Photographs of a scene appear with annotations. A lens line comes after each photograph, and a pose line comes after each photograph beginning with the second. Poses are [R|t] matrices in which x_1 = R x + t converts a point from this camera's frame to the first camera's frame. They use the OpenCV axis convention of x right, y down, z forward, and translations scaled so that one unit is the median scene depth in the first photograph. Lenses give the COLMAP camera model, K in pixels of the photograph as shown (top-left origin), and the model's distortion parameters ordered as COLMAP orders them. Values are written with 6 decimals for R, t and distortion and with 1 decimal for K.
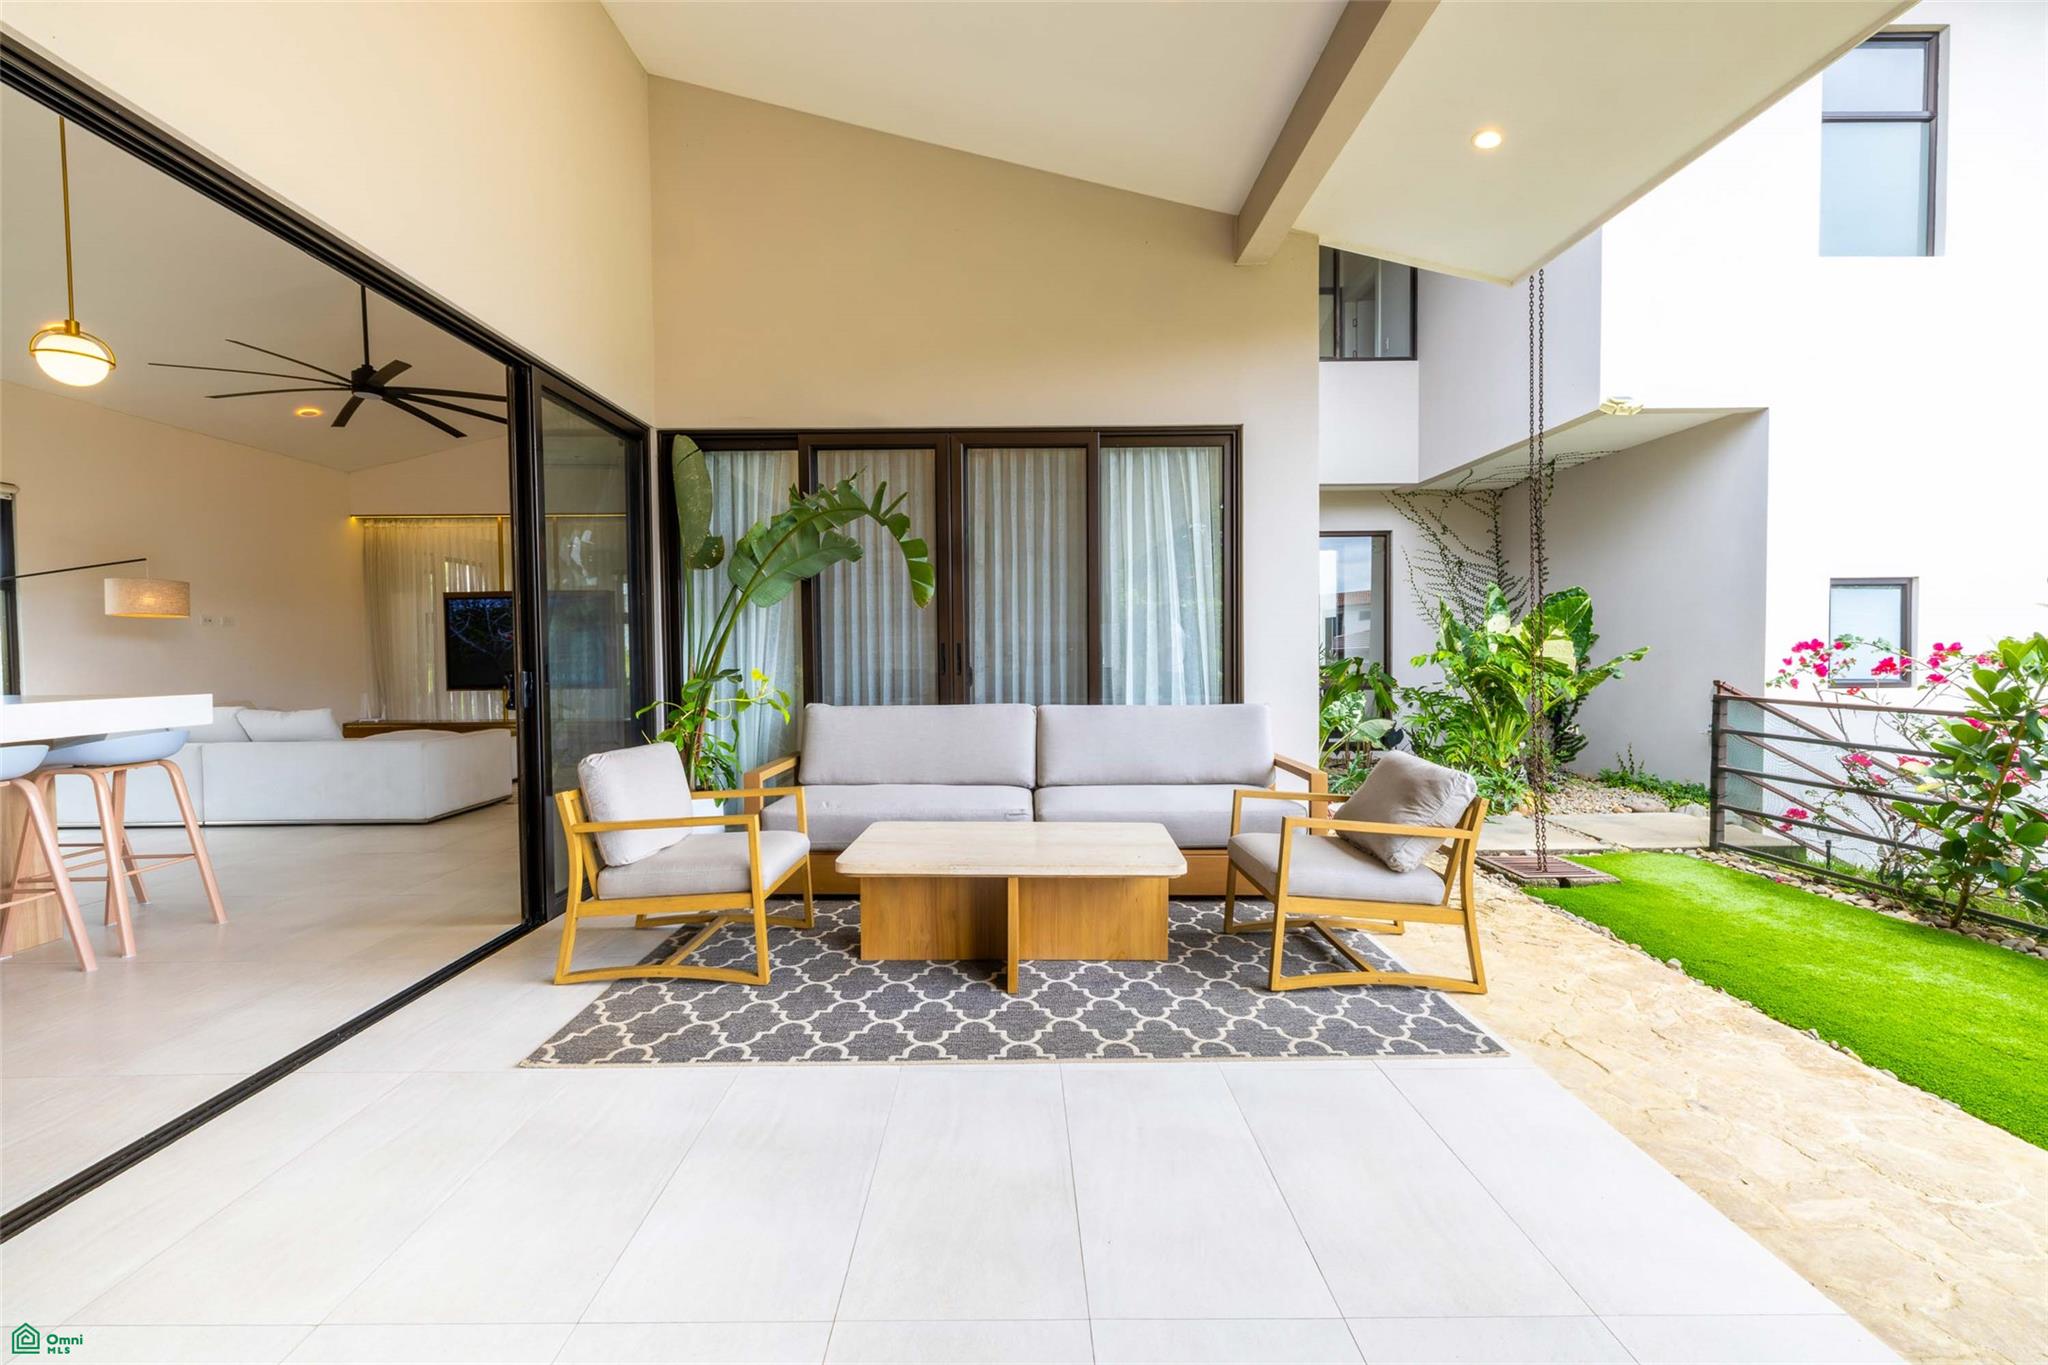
lens RADIAL K [[852.1, 0, 1020.8], [0, 852.1, 680.3], [0, 0, 1]] dist [-0.004423, -0.000336]
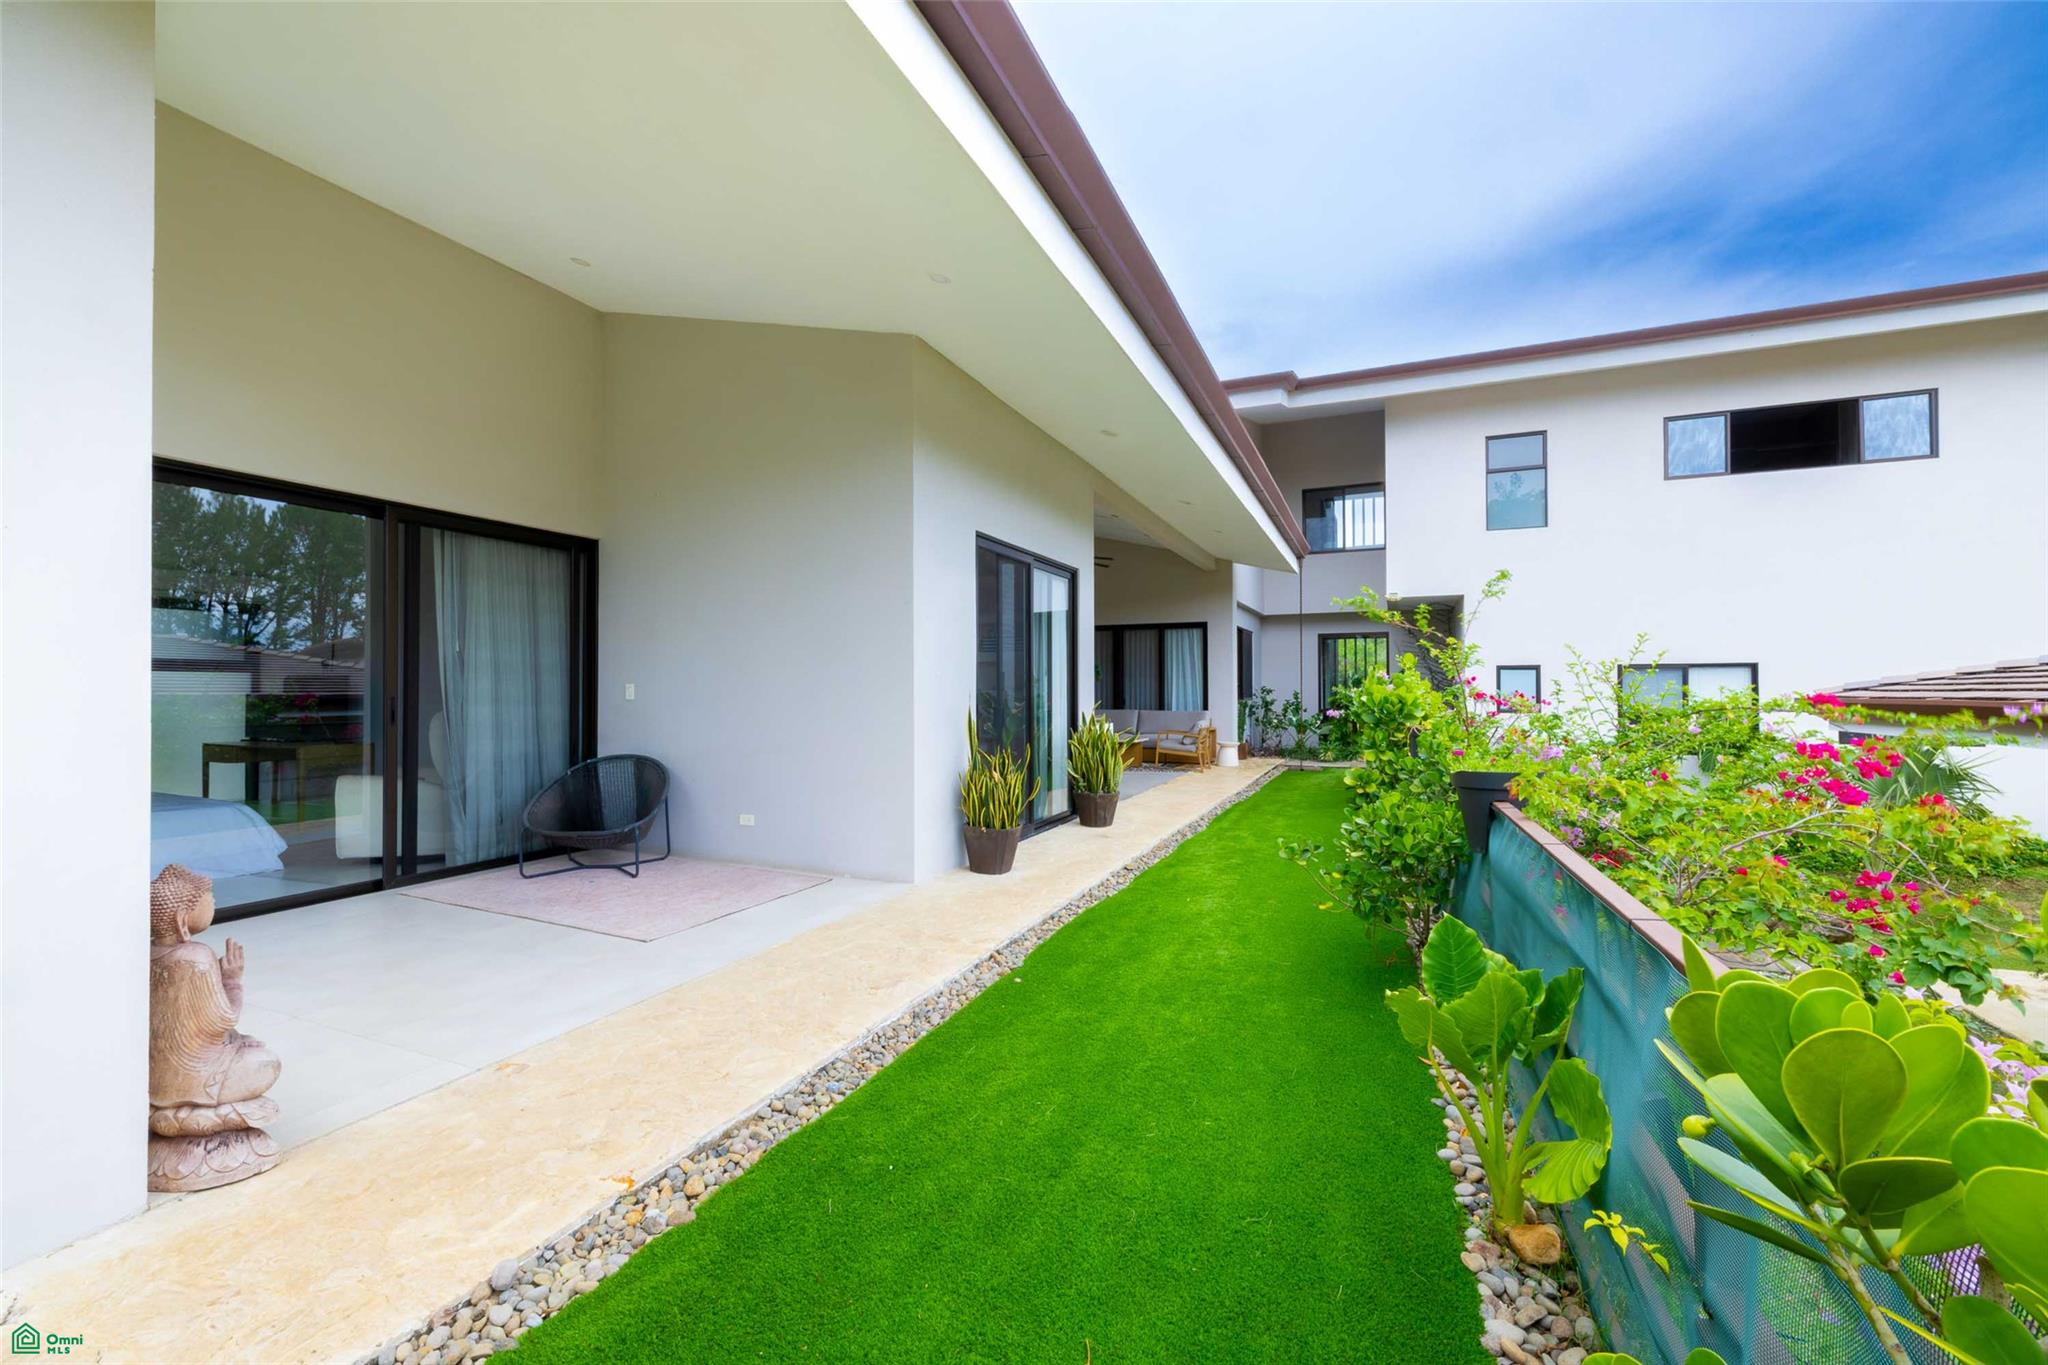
lens RADIAL K [[852.1, 0, 1020.8], [0, 852.1, 680.3], [0, 0, 1]] dist [-0.004423, -0.000336]
pose [[0.903169, 0.008550, -0.429200, 1.672143], [-0.022076, 0.999404, -0.026547, 0.018815], [0.428717, 0.033452, 0.902819, -3.562238]]
